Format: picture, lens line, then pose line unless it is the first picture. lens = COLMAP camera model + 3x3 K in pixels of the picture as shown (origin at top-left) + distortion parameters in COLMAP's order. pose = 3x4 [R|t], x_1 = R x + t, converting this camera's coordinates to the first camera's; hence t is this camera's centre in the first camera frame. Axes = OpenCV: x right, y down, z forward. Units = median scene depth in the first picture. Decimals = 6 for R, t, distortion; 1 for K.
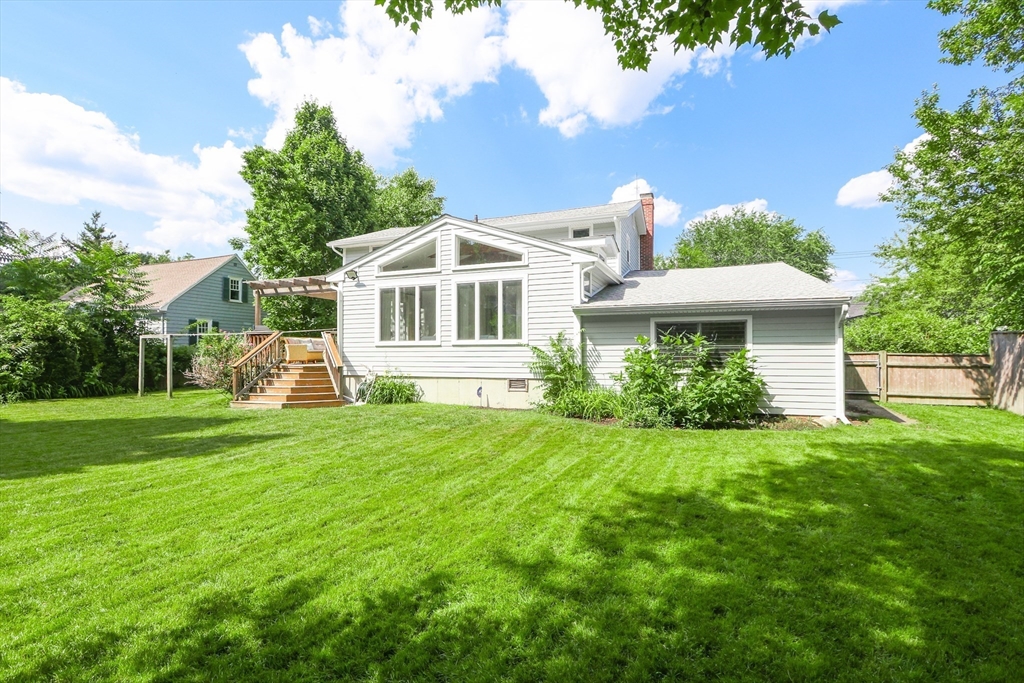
lens RADIAL K [[477.2, 0, 498.5], [0, 477.2, 338.6], [0, 0, 1]] dist [-0.019674, -0.000037]
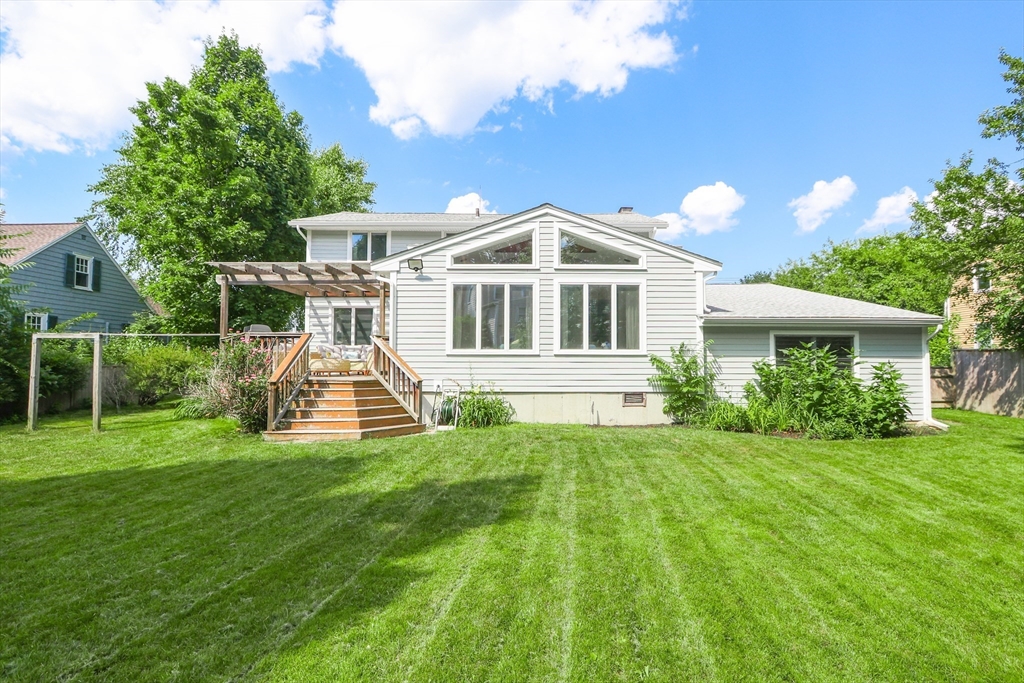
lens RADIAL K [[491.6, 0, 512.0], [0, 491.6, 341.5], [0, 0, 1]] dist [-0.019800, 0.000158]
pose [[0.929134, 0.021936, 0.369091, -0.493742], [-0.016527, 0.999705, -0.017810, 0.006559], [-0.369372, 0.010448, 0.929223, 0.196663]]
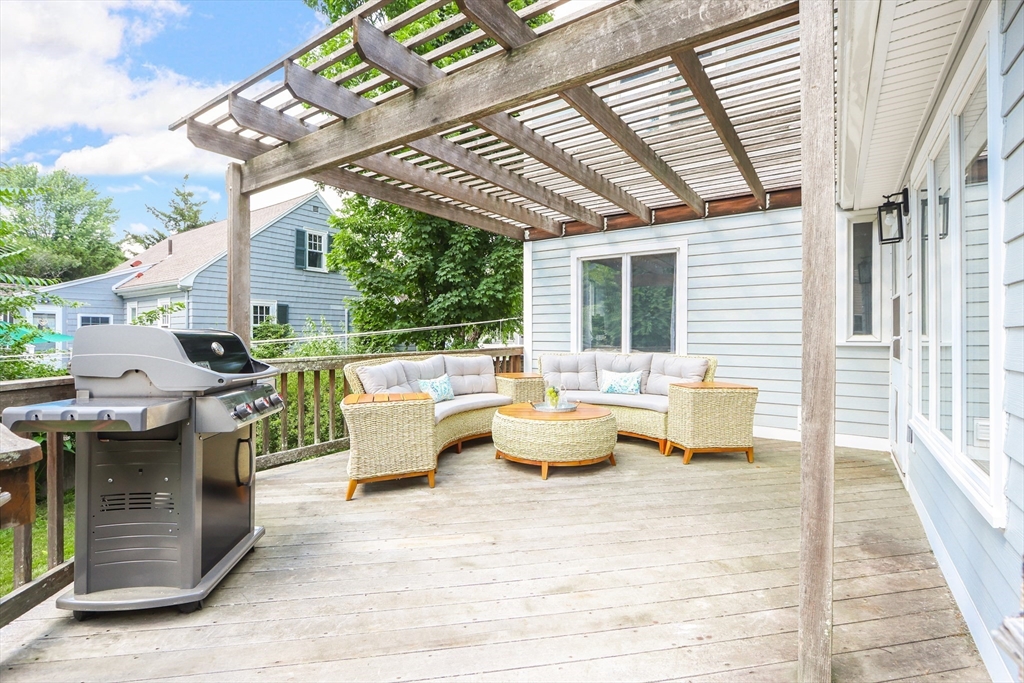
lens RADIAL K [[477.2, 0, 498.5], [0, 477.2, 338.6], [0, 0, 1]] dist [-0.019674, -0.000037]
pose [[0.971834, 0.008976, -0.235496, -0.420219], [-0.001153, 0.999444, 0.033333, -0.028108], [0.235664, -0.032123, 0.971303, 1.039653]]
